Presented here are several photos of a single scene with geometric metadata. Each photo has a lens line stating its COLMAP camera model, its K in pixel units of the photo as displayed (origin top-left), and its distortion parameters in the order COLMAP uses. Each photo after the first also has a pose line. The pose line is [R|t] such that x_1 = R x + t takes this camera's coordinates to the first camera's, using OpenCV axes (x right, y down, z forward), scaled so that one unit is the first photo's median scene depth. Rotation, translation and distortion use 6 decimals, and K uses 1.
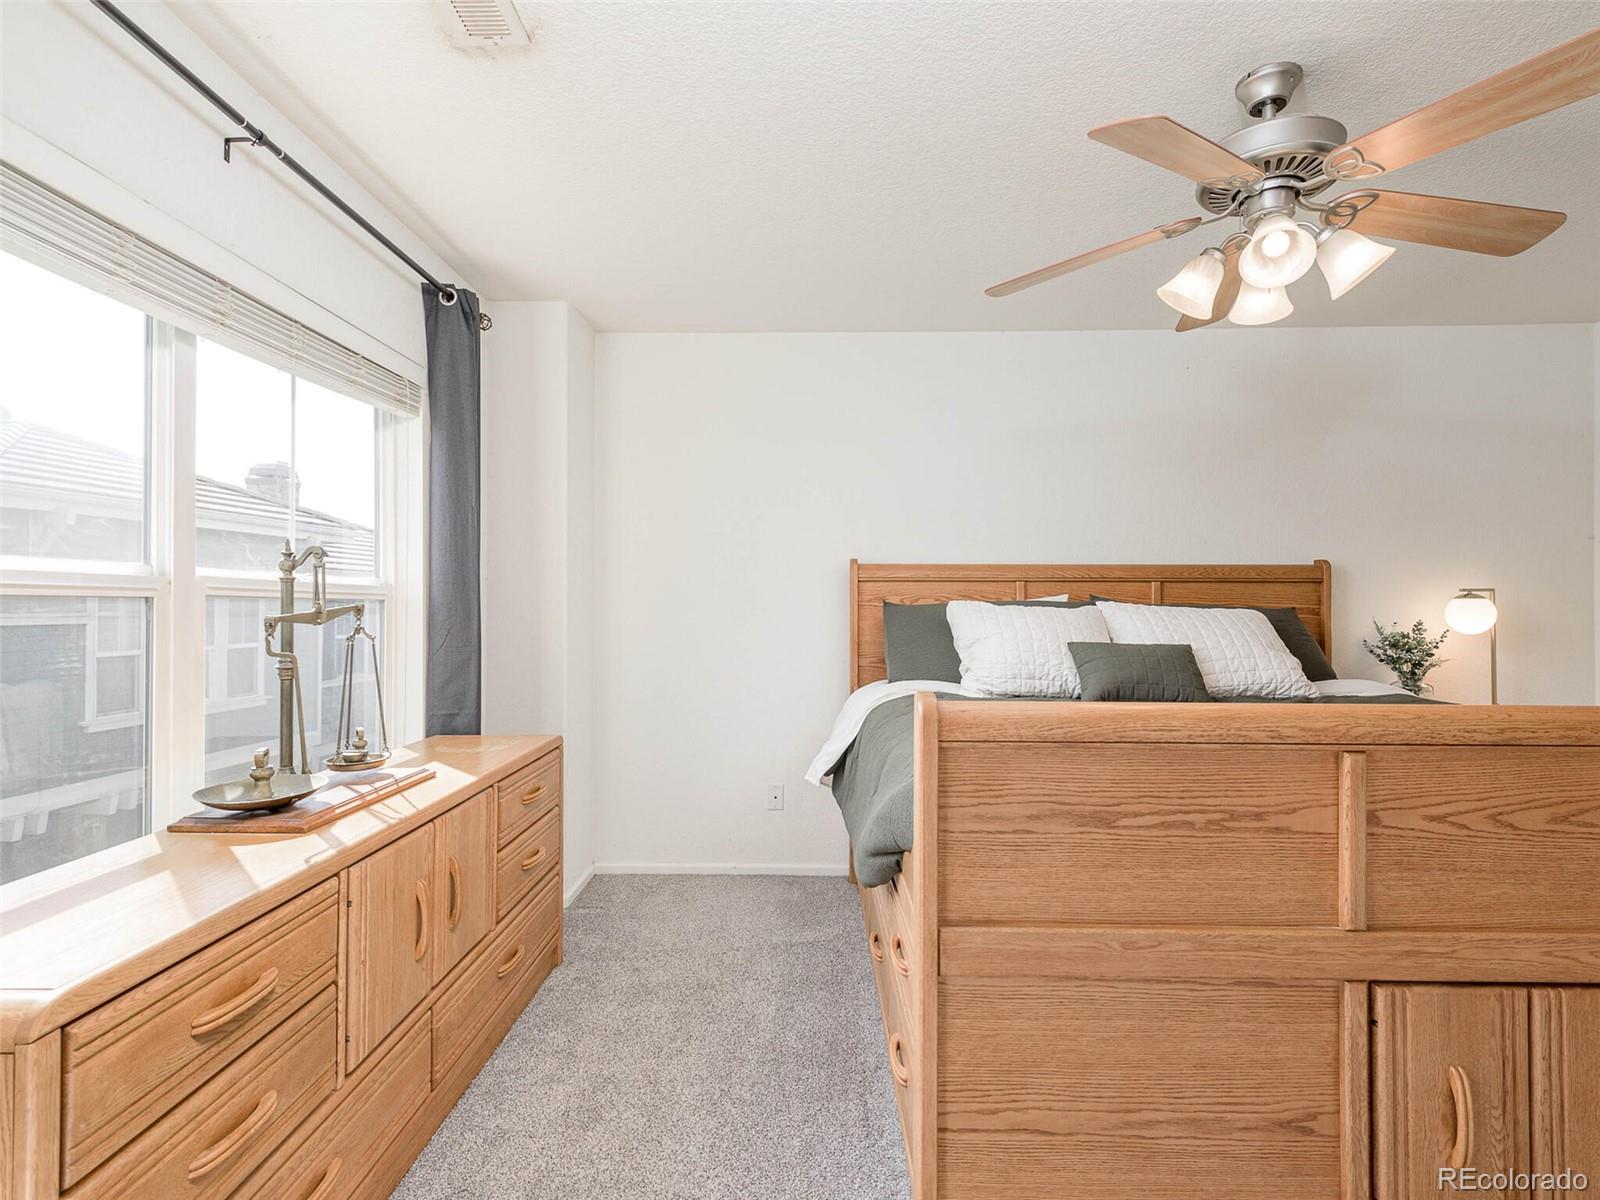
lens RADIAL K [[809.2, 0, 800.0], [0, 809.2, 600.0], [0, 0, 1]] dist [0.003859, 0.000868]
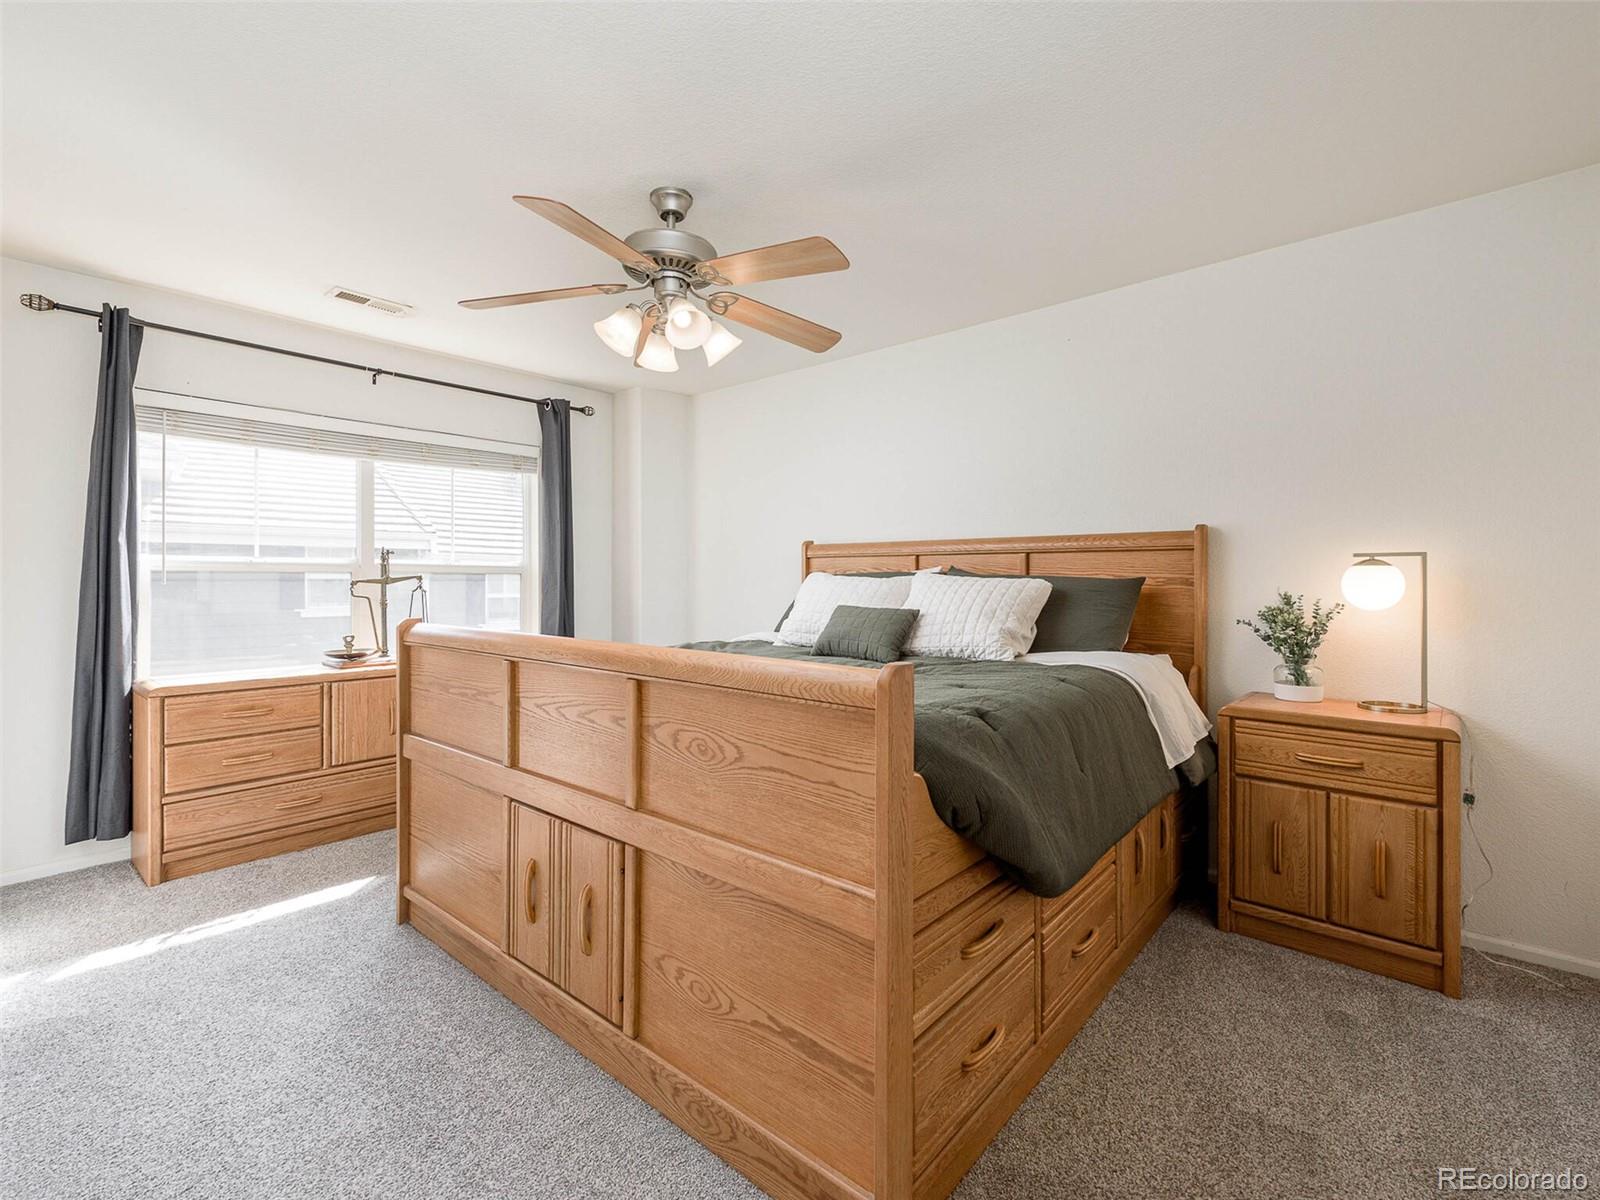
lens RADIAL K [[729.3, 0, 800.0], [0, 729.3, 583.3], [0, 0, 1]] dist [0.034967, 0.000065]
pose [[0.762757, 0.004157, -0.646672, 1.051035], [0.004655, 0.999918, 0.011918, 0.005666], [0.646669, -0.012101, 0.762675, 0.114699]]
